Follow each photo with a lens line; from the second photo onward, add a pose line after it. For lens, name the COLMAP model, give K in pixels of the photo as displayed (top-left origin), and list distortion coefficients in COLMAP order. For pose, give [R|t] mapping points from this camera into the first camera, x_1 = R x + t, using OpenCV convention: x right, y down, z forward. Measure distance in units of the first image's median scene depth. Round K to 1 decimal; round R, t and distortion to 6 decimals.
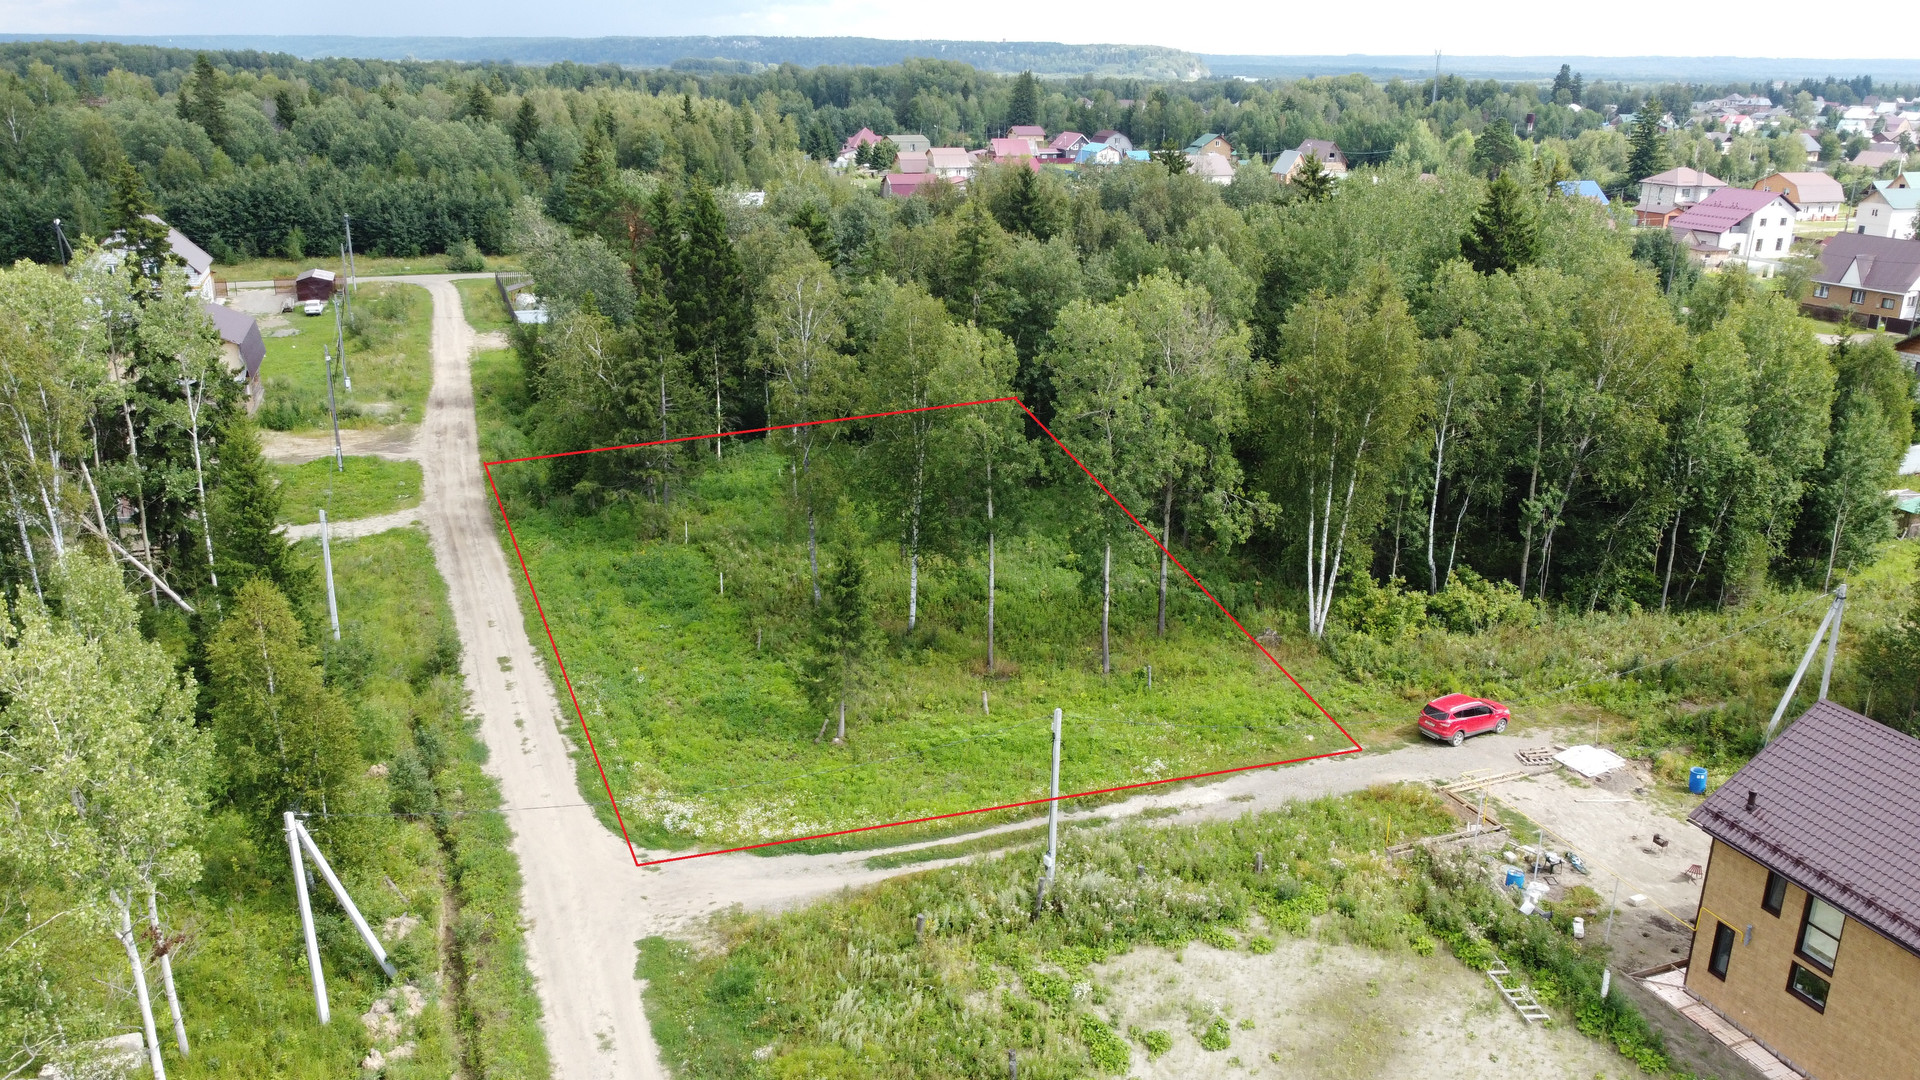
lens RADIAL K [[1449.8, 0, 952.5], [0, 1449.8, 535.0], [0, 0, 1]] dist [-0.004324, 0.000333]
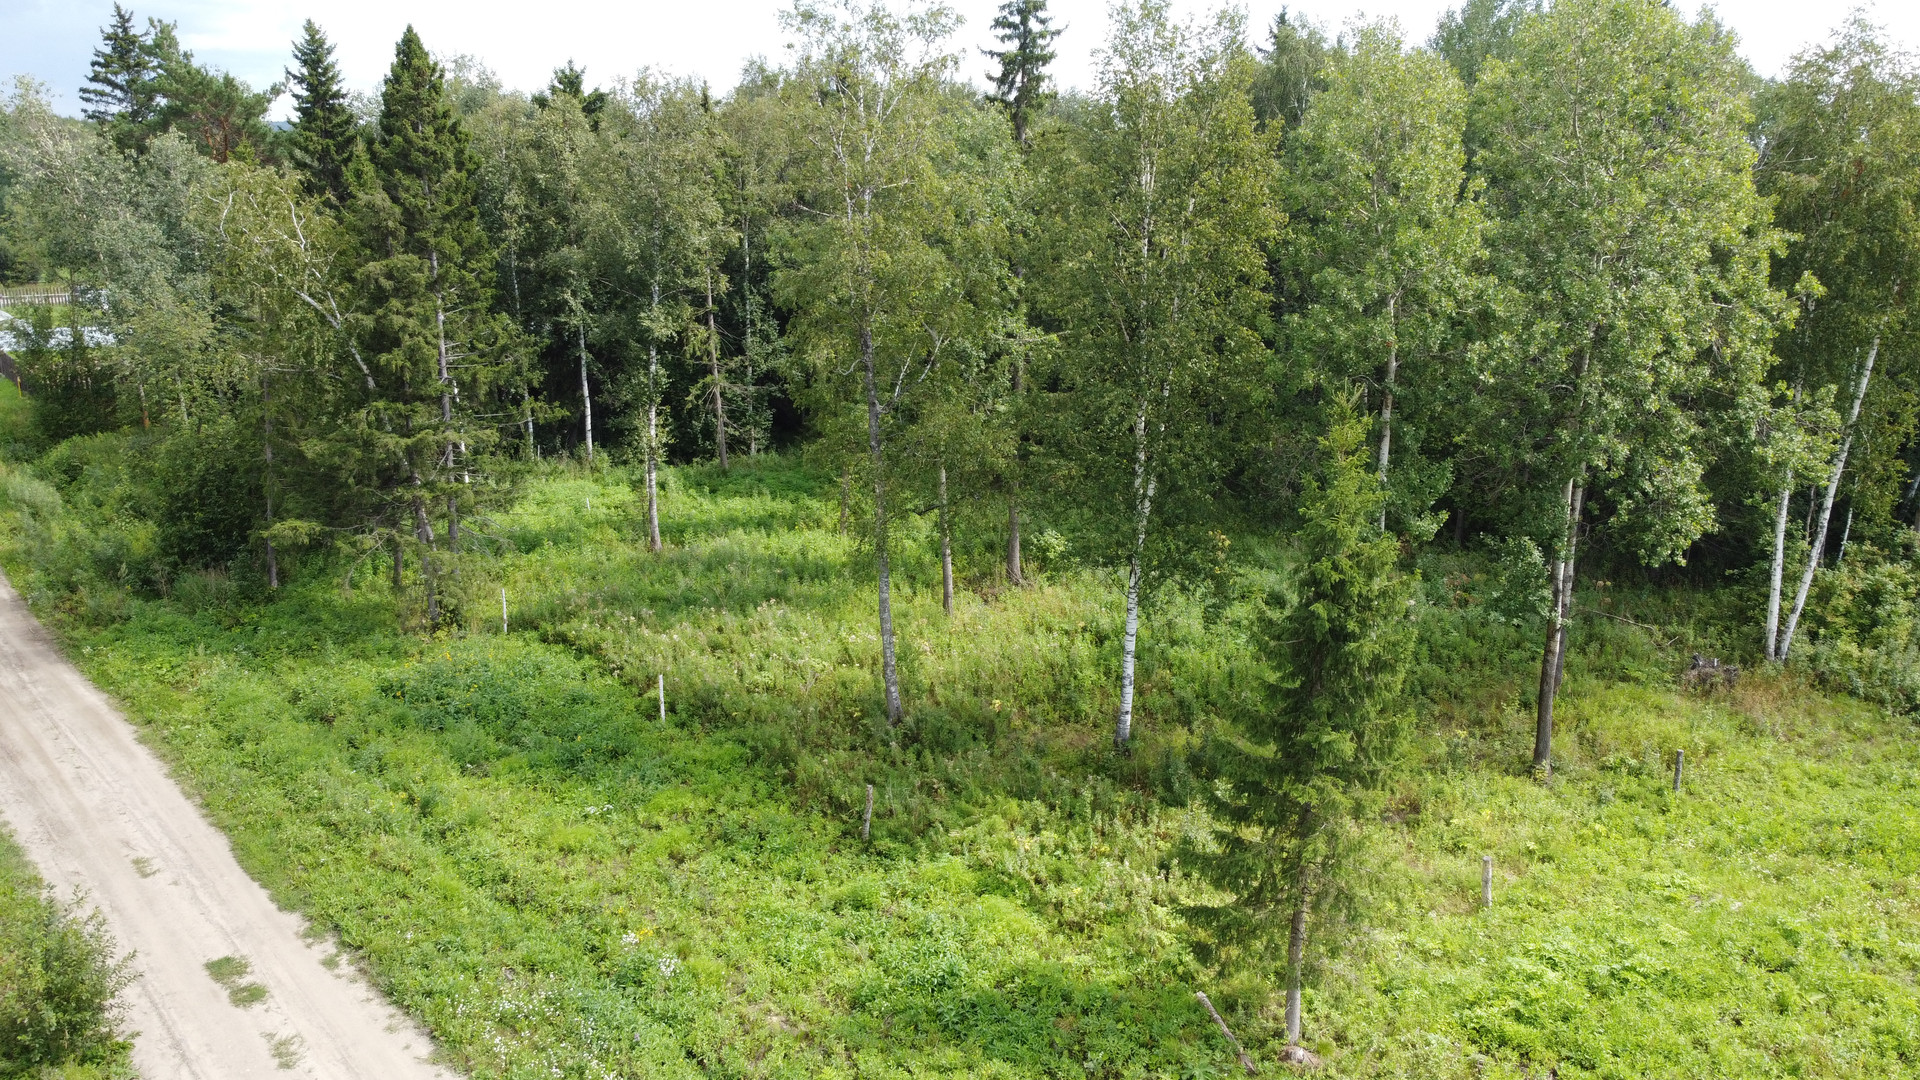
lens RADIAL K [[1449.8, 0, 952.5], [0, 1449.8, 535.0], [0, 0, 1]] dist [-0.004324, 0.000333]
pose [[0.940650, -0.087832, 0.327814, -0.285950], [0.107385, 0.993330, -0.041994, 0.014322], [-0.321940, 0.074704, 0.943808, 0.678466]]
